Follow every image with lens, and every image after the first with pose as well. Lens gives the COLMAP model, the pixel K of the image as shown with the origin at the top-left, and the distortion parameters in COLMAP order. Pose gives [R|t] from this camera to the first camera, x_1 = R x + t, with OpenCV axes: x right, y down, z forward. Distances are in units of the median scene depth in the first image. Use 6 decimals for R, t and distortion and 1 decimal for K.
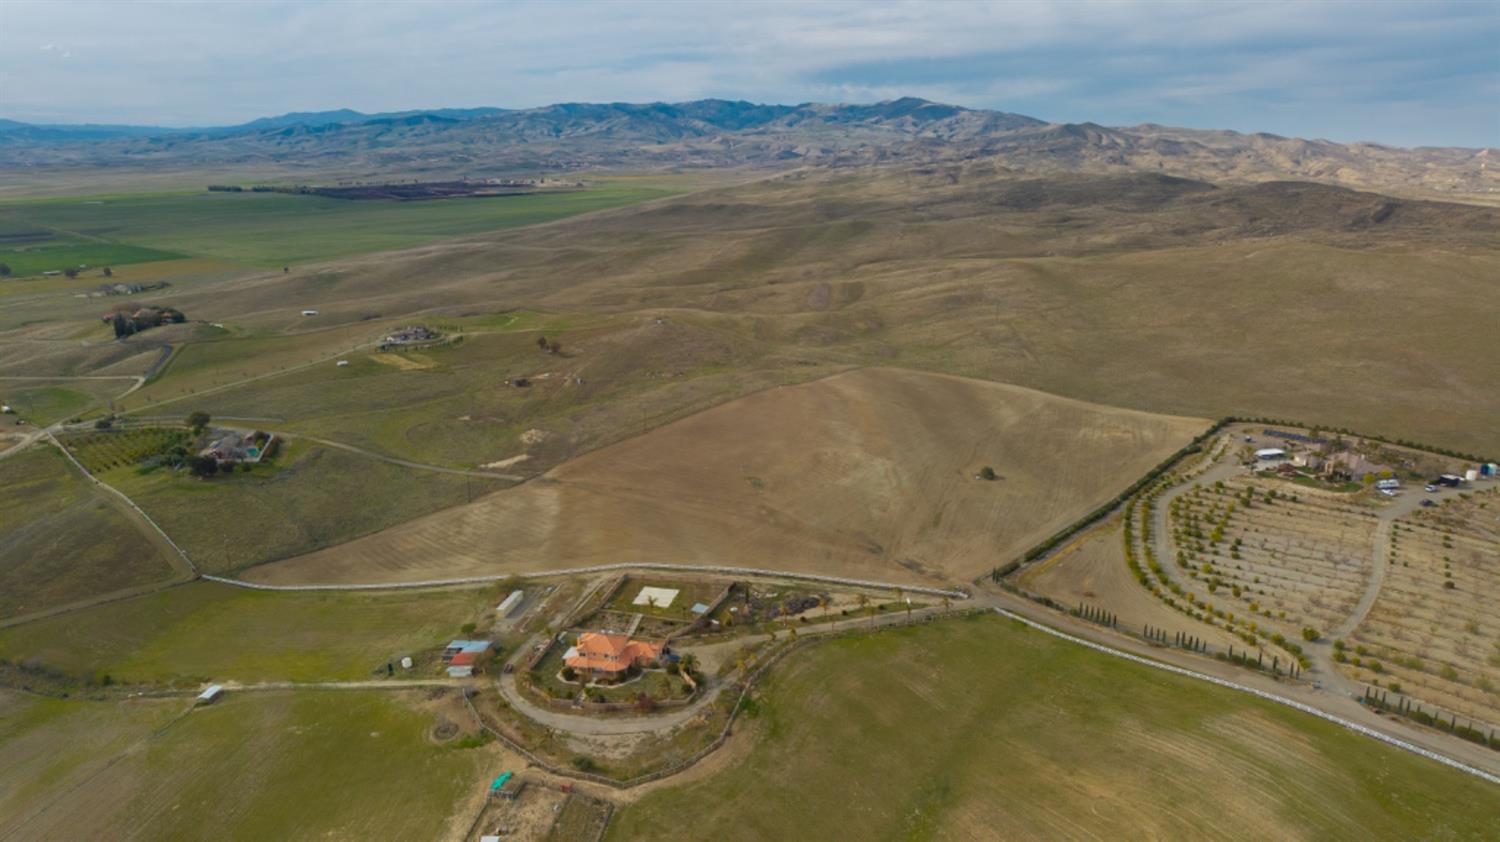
lens RADIAL K [[997.8, 0, 745.7], [0, 997.8, 422.2], [0, 0, 1]] dist [0.032284, -0.035431]
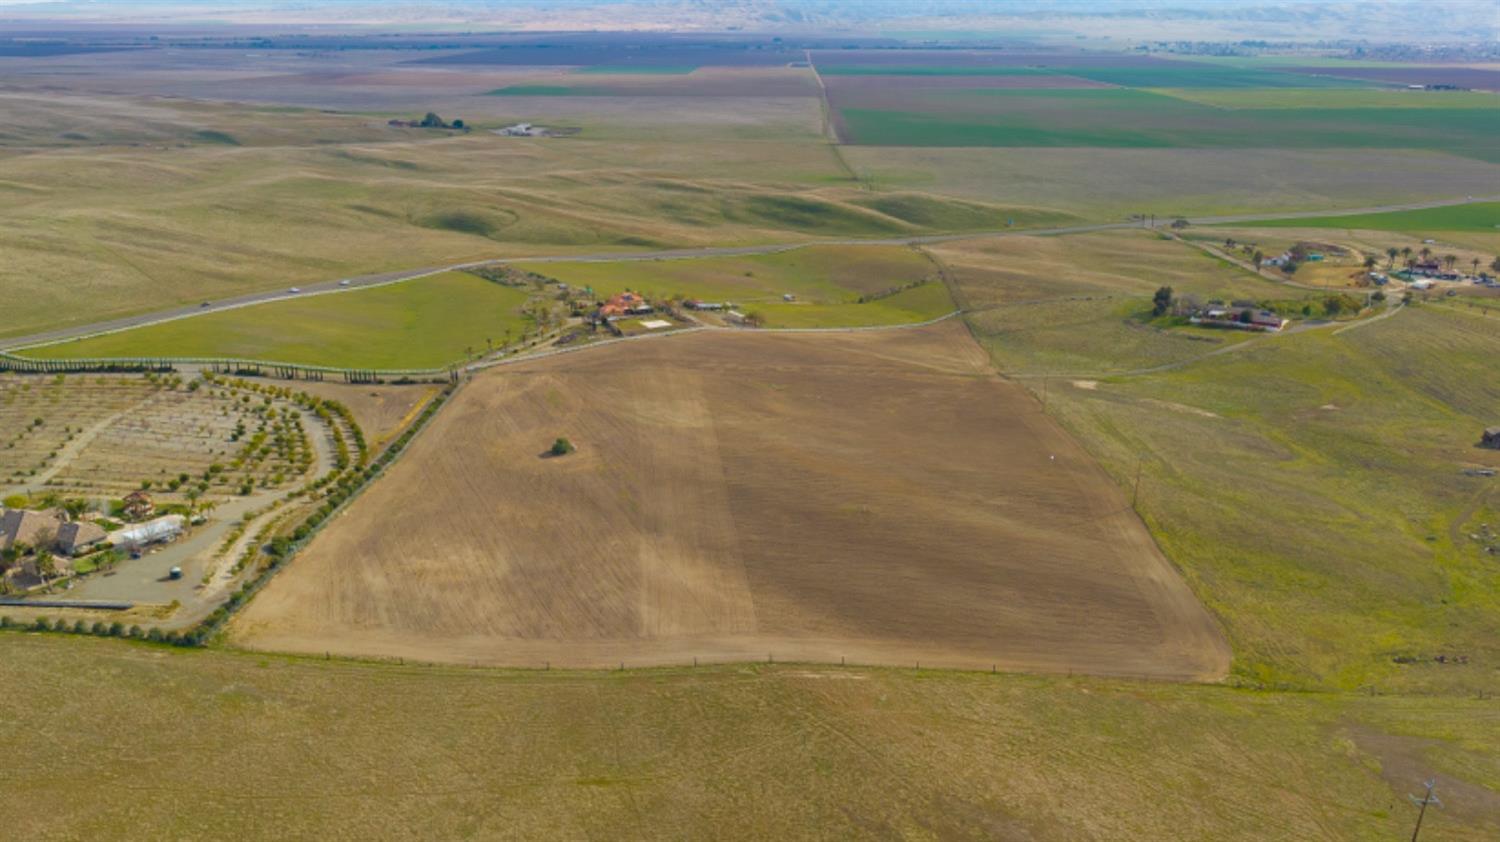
lens RADIAL K [[1237.0, 0, 744.0], [0, 1237.0, 535.9], [0, 0, 1]] dist [0.035395, -0.042432]
pose [[-0.743357, 0.250668, -0.620150, 0.697366], [-0.186545, 0.812652, 0.552084, -0.406268], [0.642356, 0.526082, -0.557330, 1.579153]]
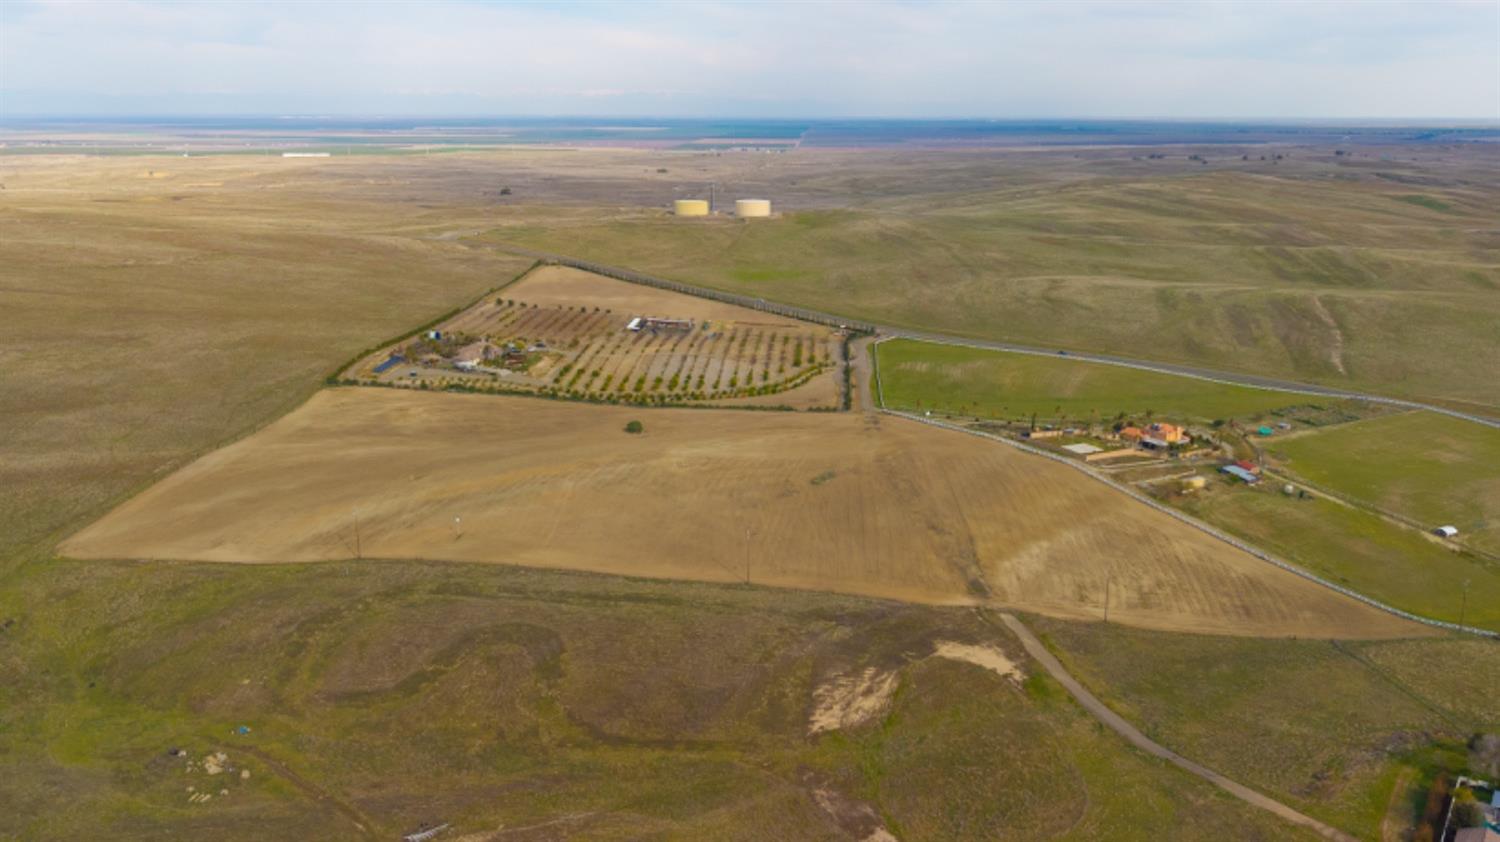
lens RADIAL K [[1239.3, 0, 775.7], [0, 1239.3, 421.8], [0, 0, 1]] dist [0.088489, -0.163174]
pose [[-0.663501, -0.191126, 0.723352, -0.679180], [0.189173, 0.892549, 0.409352, -0.399753], [-0.723865, 0.408444, -0.556051, 1.515440]]
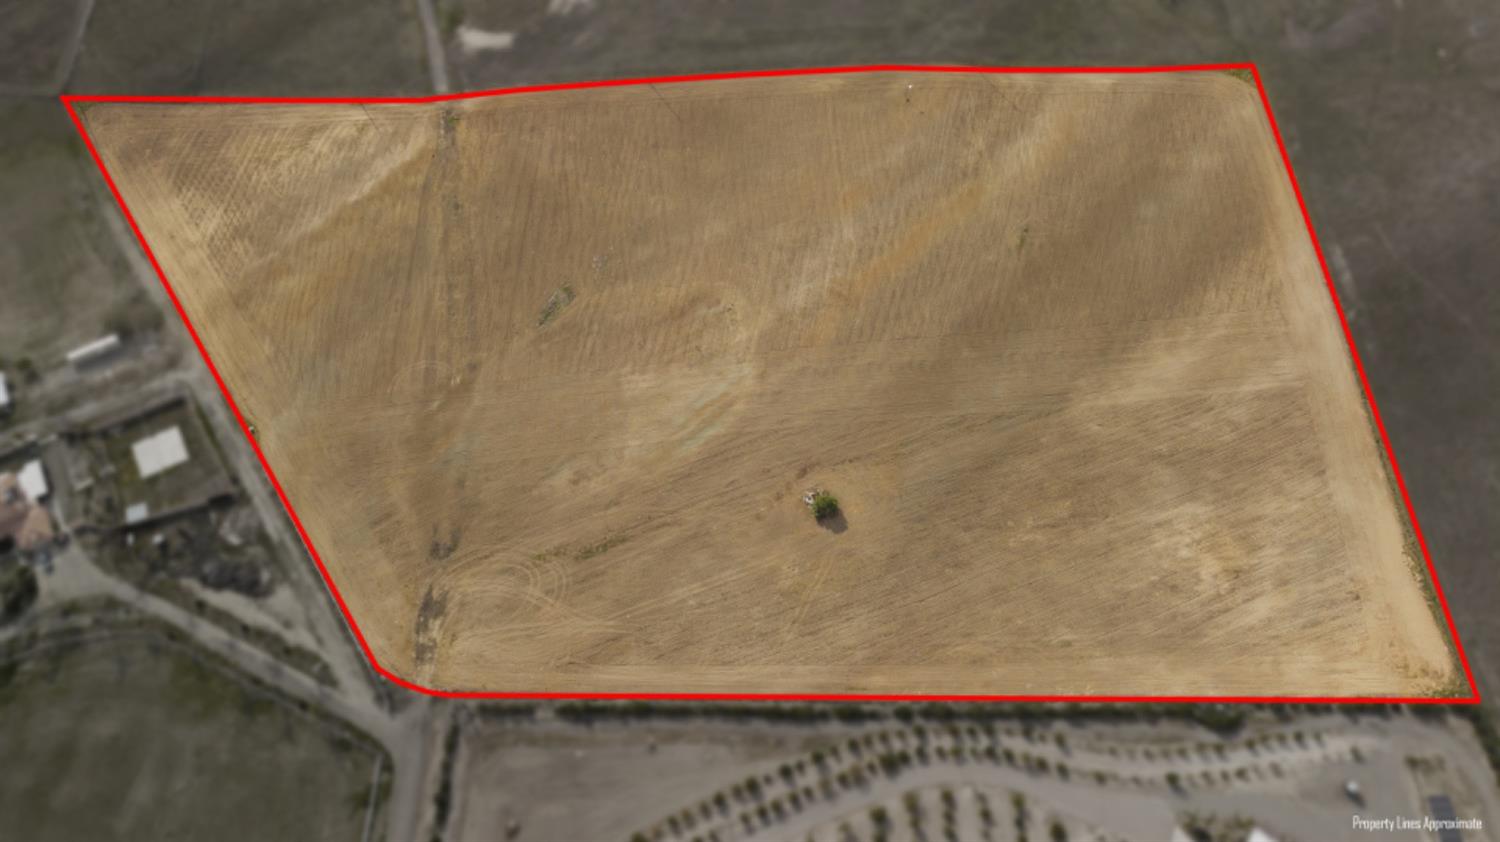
lens RADIAL K [[1003.5, 0, 714.4], [0, 1003.5, 466.5], [0, 0, 1]] dist [0.037097, -0.041018]
pose [[0.669732, 0.648093, -0.362540, 0.390932], [-0.188648, 0.620669, 0.761040, -0.401923], [0.718242, -0.441301, 0.537943, 0.620495]]
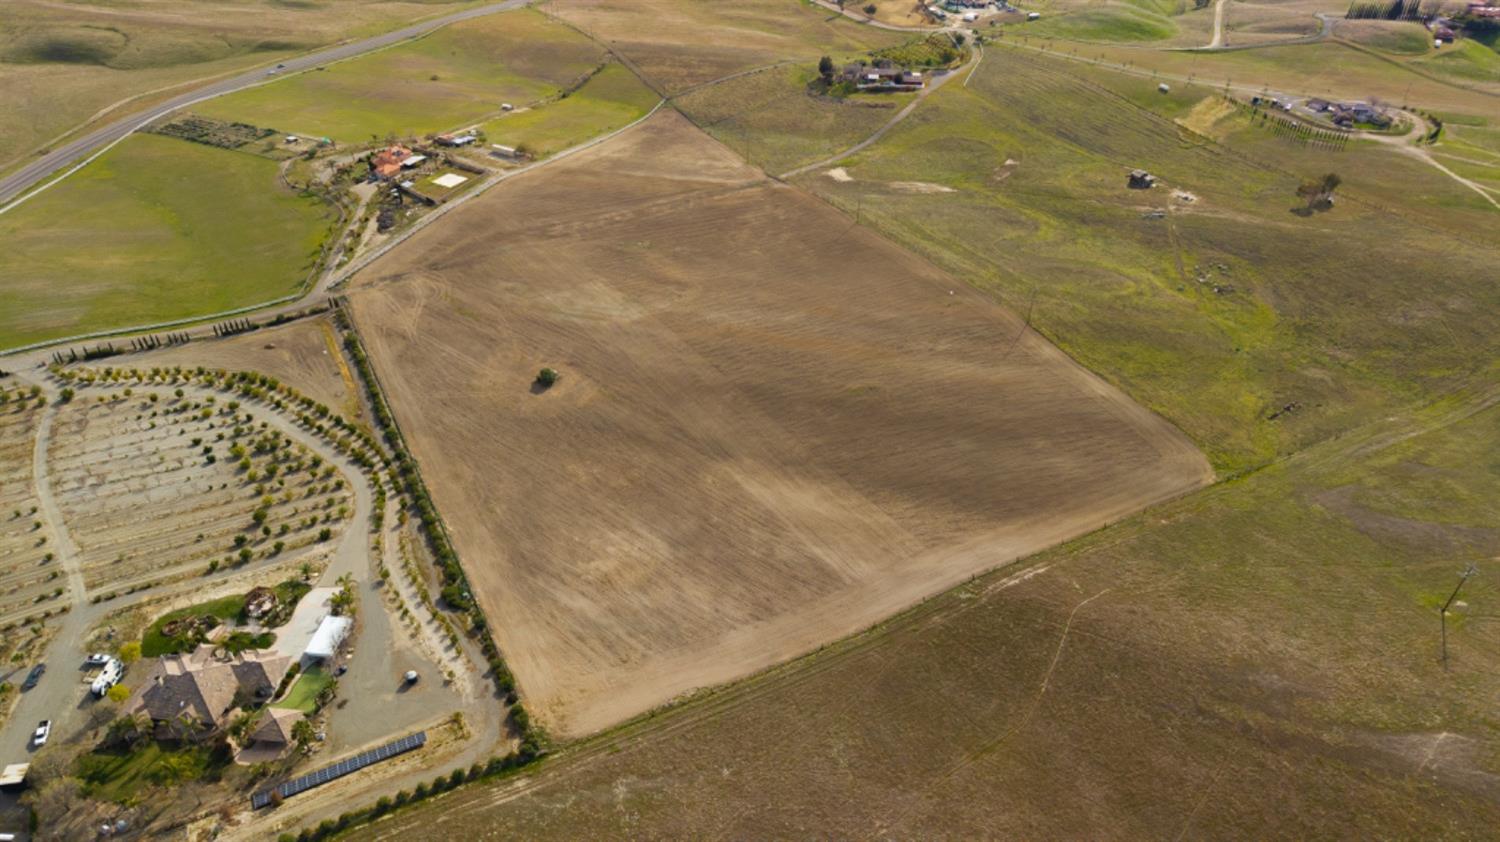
lens RADIAL K [[997.8, 0, 745.7], [0, 997.8, 422.2], [0, 0, 1]] dist [0.032284, -0.035431]
pose [[-0.321642, 0.571491, -0.754947, 0.786351], [-0.253472, 0.716247, 0.650186, -0.463738], [0.912304, 0.400485, -0.085518, 1.194391]]
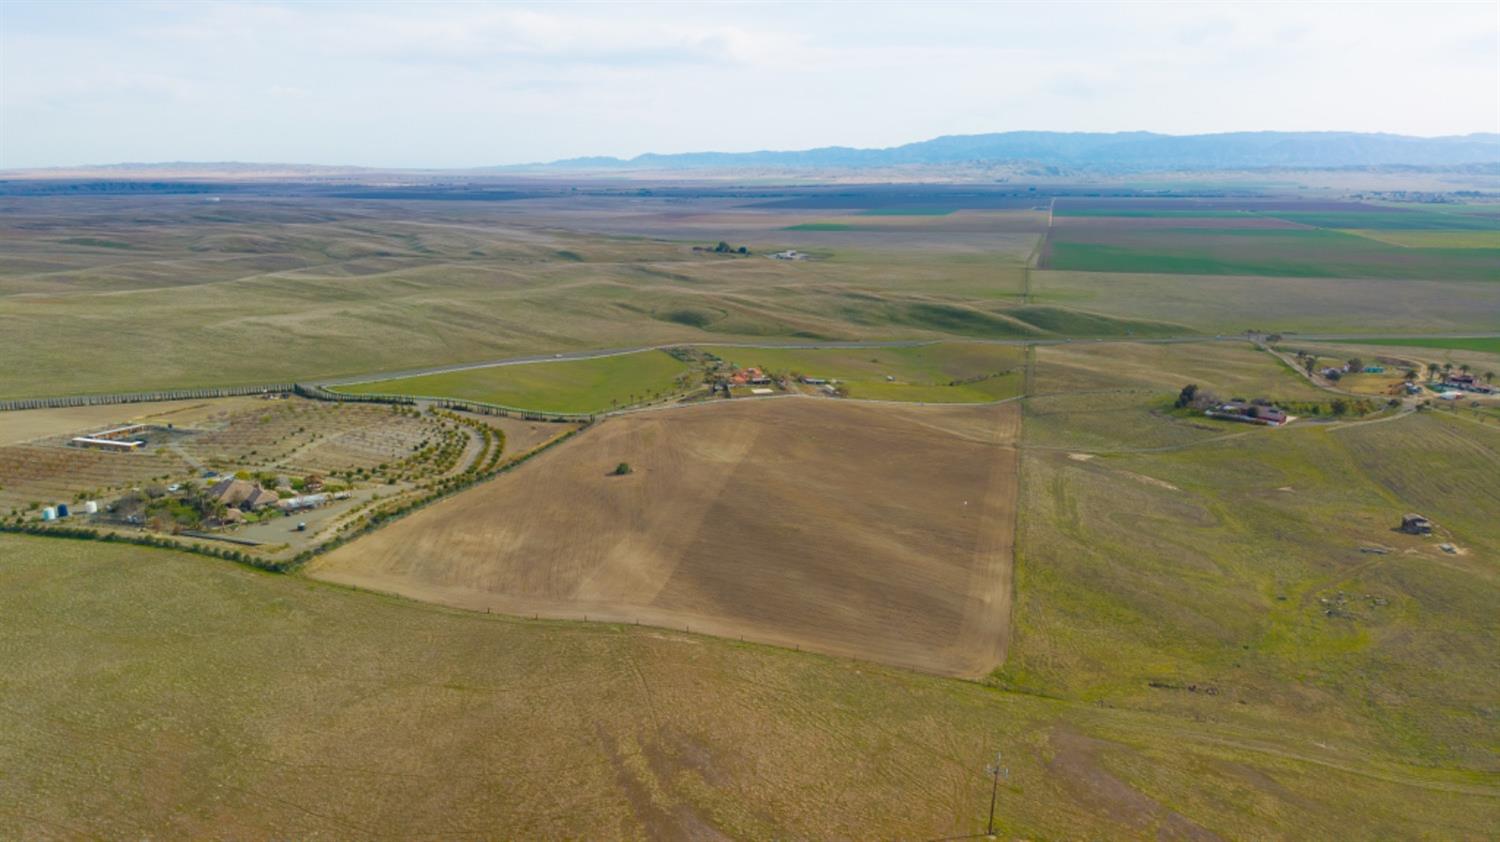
lens RADIAL K [[990.8, 0, 744.5], [0, 990.8, 440.9], [0, 0, 1]] dist [0.041944, -0.049229]
pose [[-0.889716, 0.113386, -0.442208, 0.551159], [-0.127640, 0.868245, 0.479436, -0.449702], [0.438307, 0.483006, -0.758019, 1.740725]]
